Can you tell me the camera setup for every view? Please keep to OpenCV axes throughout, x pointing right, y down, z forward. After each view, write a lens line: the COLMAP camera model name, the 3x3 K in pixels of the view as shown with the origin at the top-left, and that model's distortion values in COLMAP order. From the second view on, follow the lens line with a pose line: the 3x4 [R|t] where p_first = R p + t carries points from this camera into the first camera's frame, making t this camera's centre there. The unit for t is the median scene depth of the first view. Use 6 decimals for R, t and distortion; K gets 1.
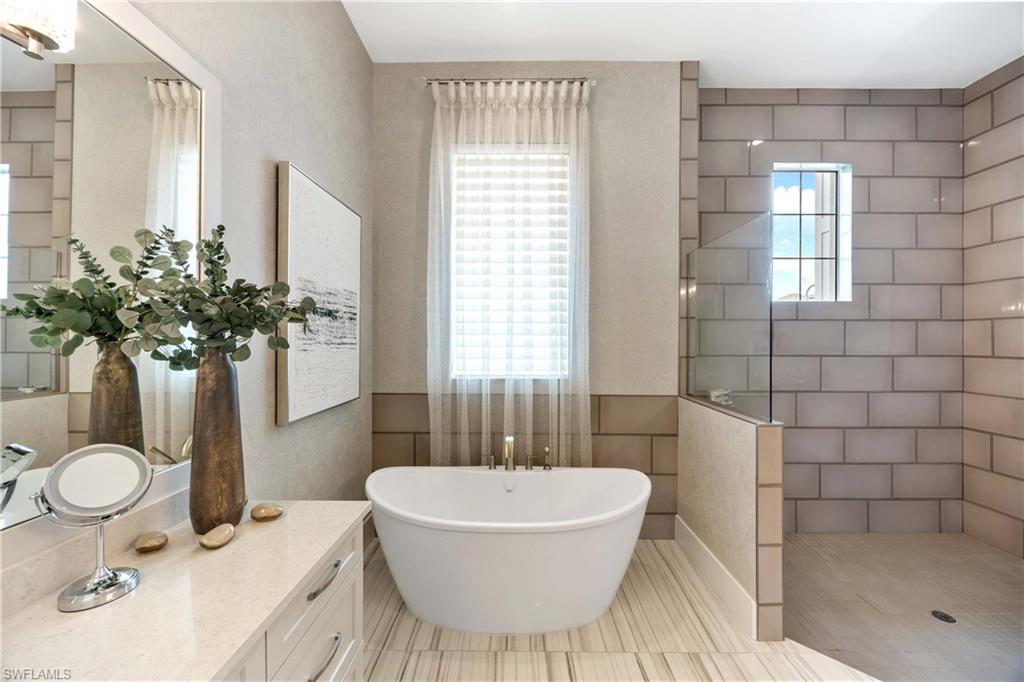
lens RADIAL K [[392.0, 0, 512.9], [0, 392.0, 334.8], [0, 0, 1]] dist [-0.003435, 0.000715]
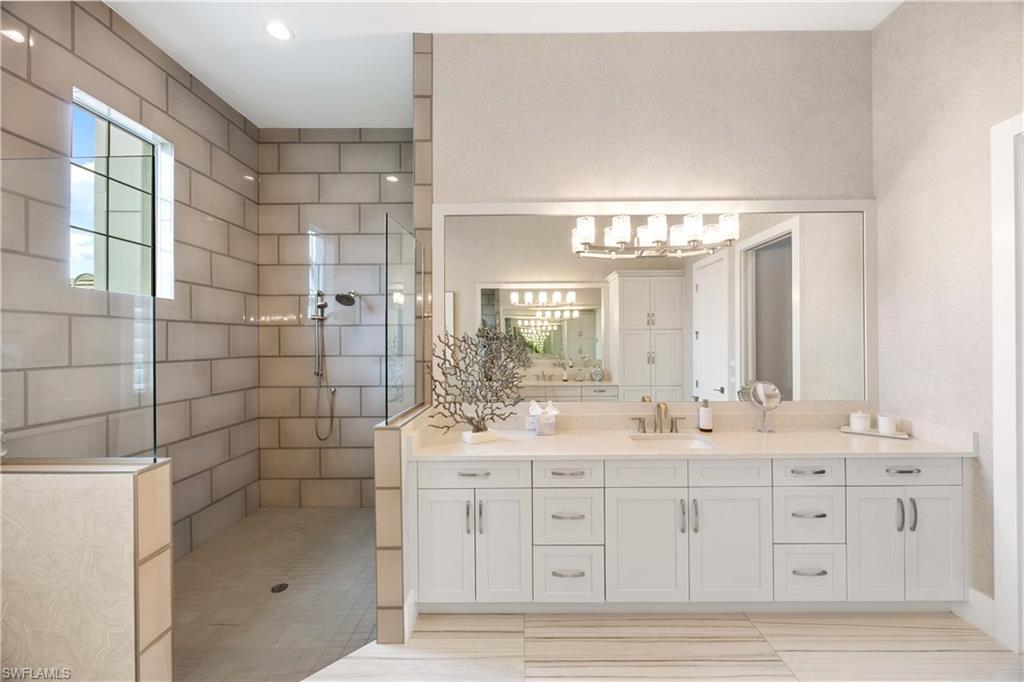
lens RADIAL K [[392.0, 0, 514.5], [0, 392.0, 340.7], [0, 0, 1]] dist [-0.003435, 0.000715]
pose [[-0.004967, 0.002813, 0.999984, -0.024260], [-0.008075, 0.999963, -0.002853, 0.004180], [-0.999955, -0.008089, -0.004944, 0.248320]]
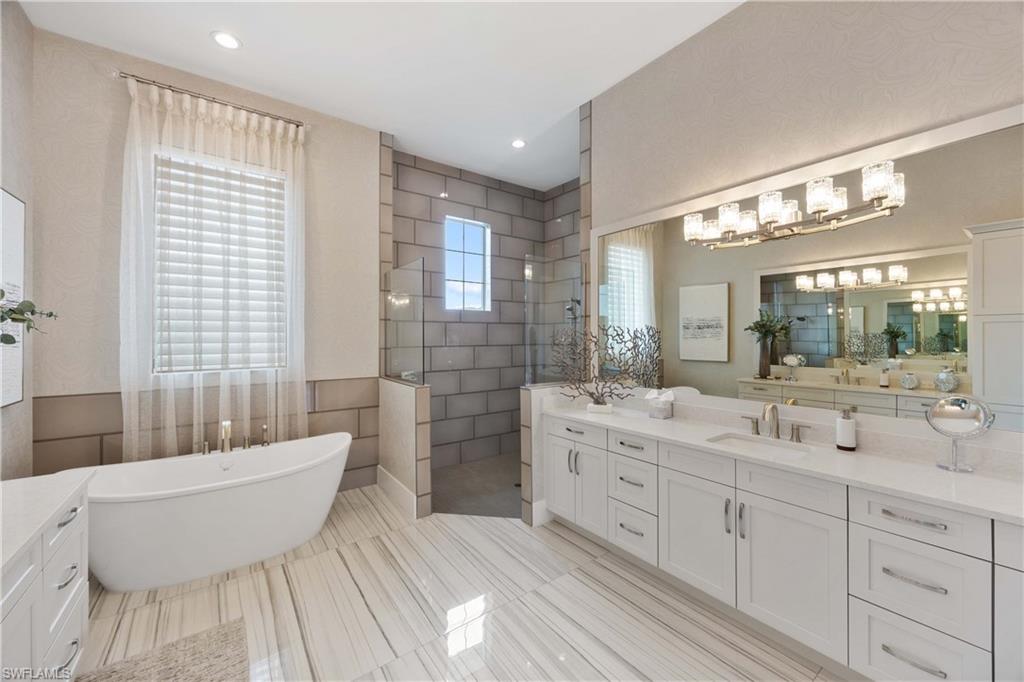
lens RADIAL K [[392.0, 0, 513.9], [0, 392.0, 336.2], [0, 0, 1]] dist [-0.003435, 0.000715]
pose [[0.794719, -0.004532, 0.606960, -0.029163], [-0.004117, 0.999909, 0.012856, -0.004500], [-0.606963, -0.012715, 0.794628, -0.362863]]
